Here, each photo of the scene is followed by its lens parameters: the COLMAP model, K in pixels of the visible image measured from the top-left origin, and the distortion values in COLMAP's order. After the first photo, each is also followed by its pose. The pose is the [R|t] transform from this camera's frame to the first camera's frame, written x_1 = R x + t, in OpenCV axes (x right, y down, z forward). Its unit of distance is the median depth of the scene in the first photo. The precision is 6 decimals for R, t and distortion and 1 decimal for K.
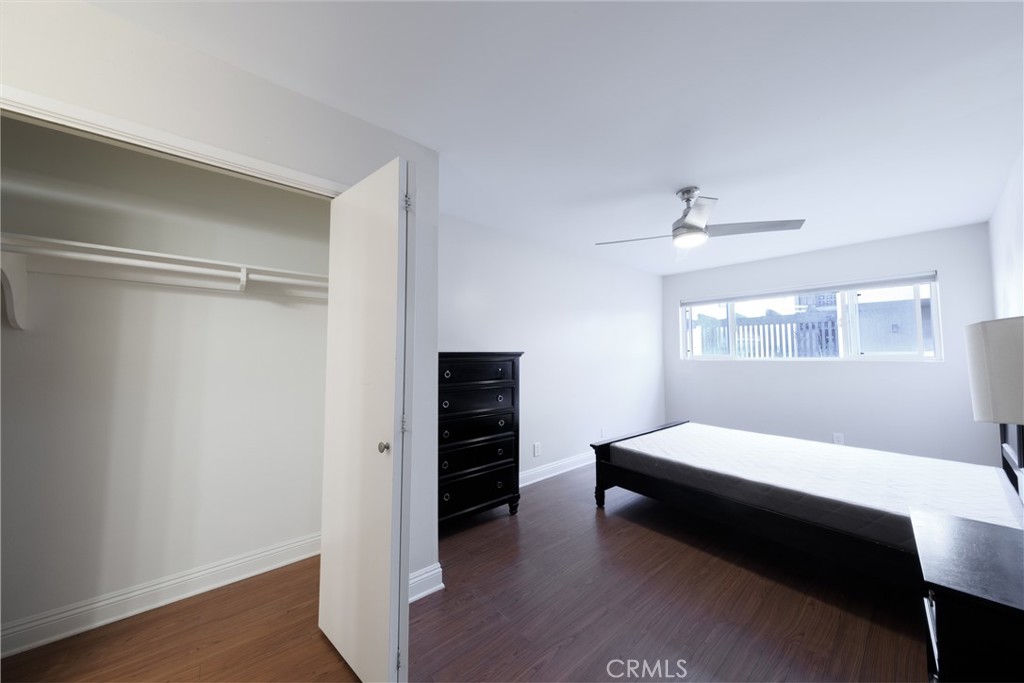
lens RADIAL K [[343.2, 0, 512.0], [0, 343.2, 341.5], [0, 0, 1]] dist [0.000304, 0.000014]
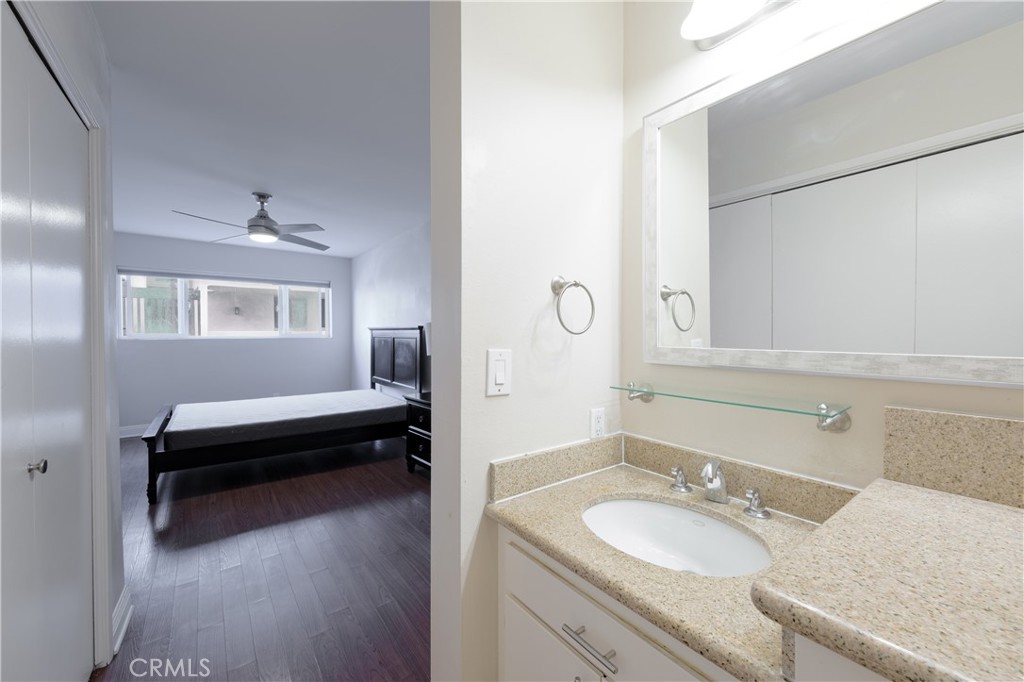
lens RADIAL K [[406.1, 0, 512.0], [0, 406.1, 341.0], [0, 0, 1]] dist [-0.001489, -0.000186]
pose [[0.050398, -0.019429, 0.998540, -0.728884], [-0.035546, 0.999142, 0.021234, 0.005531], [-0.998096, -0.036564, 0.049664, 0.039867]]
